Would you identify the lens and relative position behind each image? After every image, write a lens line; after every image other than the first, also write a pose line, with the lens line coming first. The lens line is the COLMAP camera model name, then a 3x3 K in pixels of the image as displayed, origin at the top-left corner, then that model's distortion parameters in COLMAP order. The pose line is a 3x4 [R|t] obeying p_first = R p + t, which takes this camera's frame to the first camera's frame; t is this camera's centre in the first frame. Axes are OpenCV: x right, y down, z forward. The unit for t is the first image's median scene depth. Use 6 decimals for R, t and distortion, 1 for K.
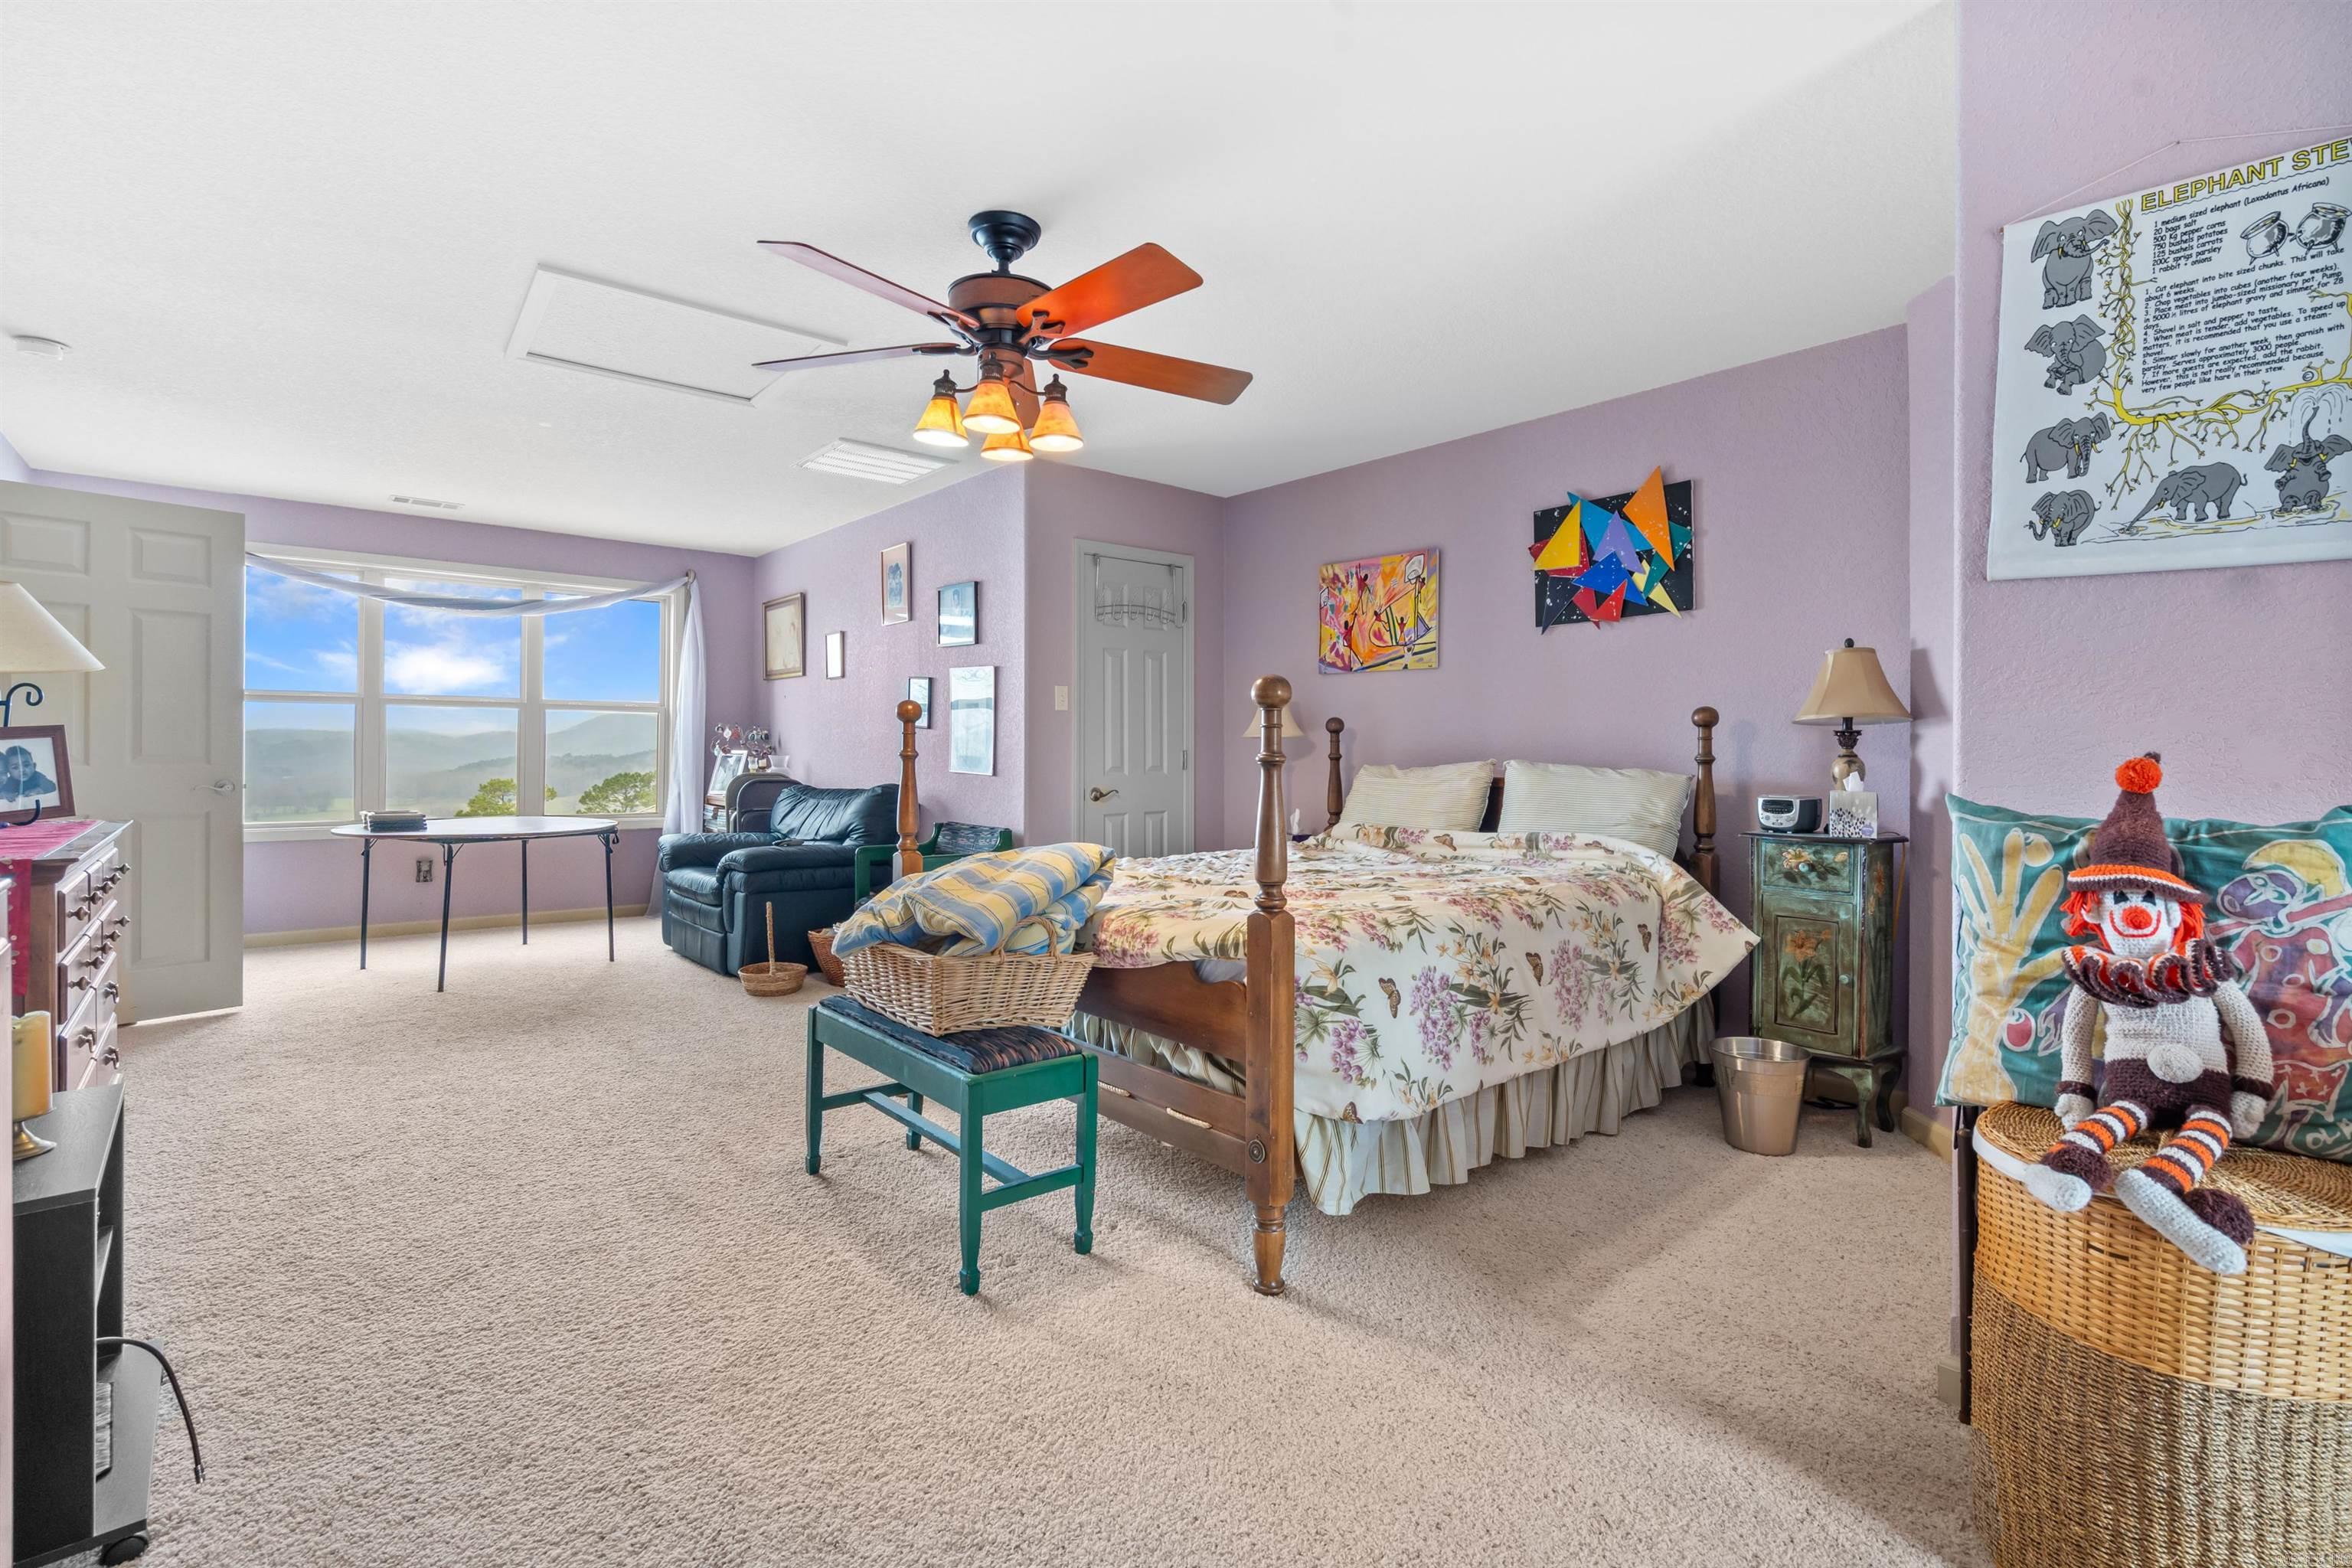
lens RADIAL K [[1080.0, 0, 1185.5], [0, 1080.0, 762.3], [0, 0, 1]] dist [-0.008907, 0.001932]
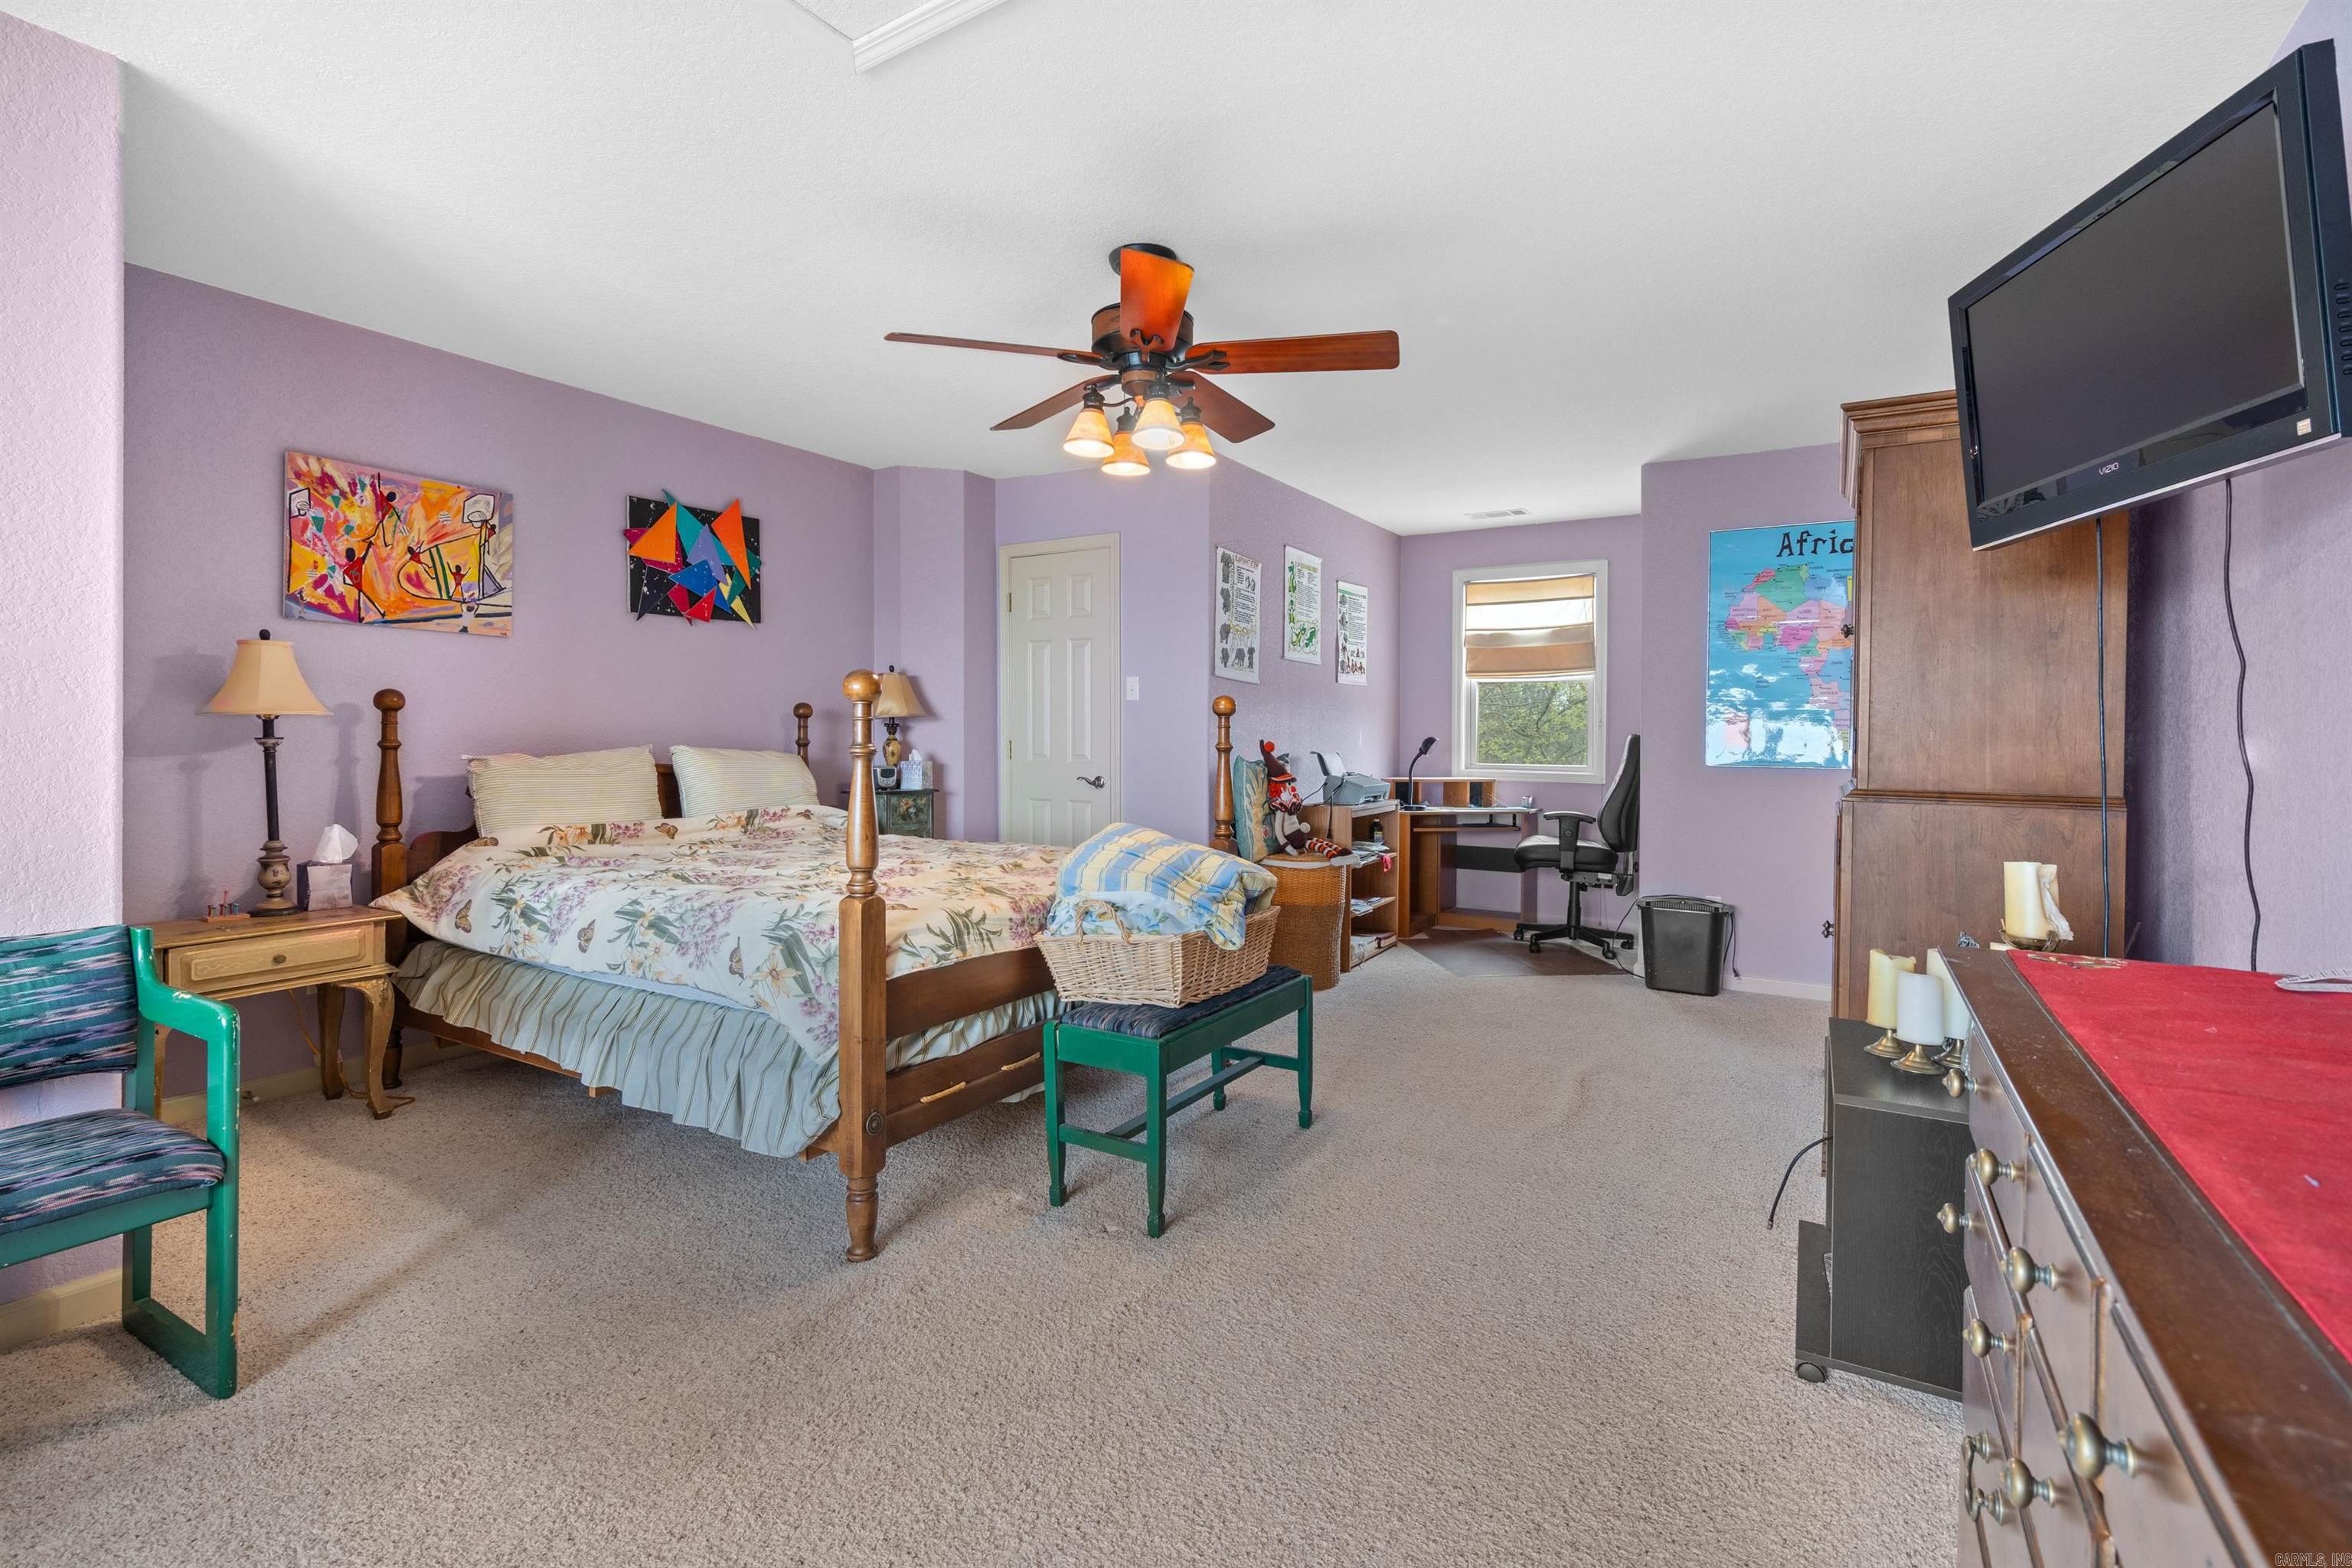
lens RADIAL K [[1080.0, 0, 1183.9], [0, 1080.0, 766.9], [0, 0, 1]] dist [-0.008907, 0.001932]
pose [[-0.302275, -0.030780, 0.952724, -0.809952], [0.004904, 0.999415, 0.033845, -0.013649], [-0.953208, 0.014903, -0.301947, 0.840796]]
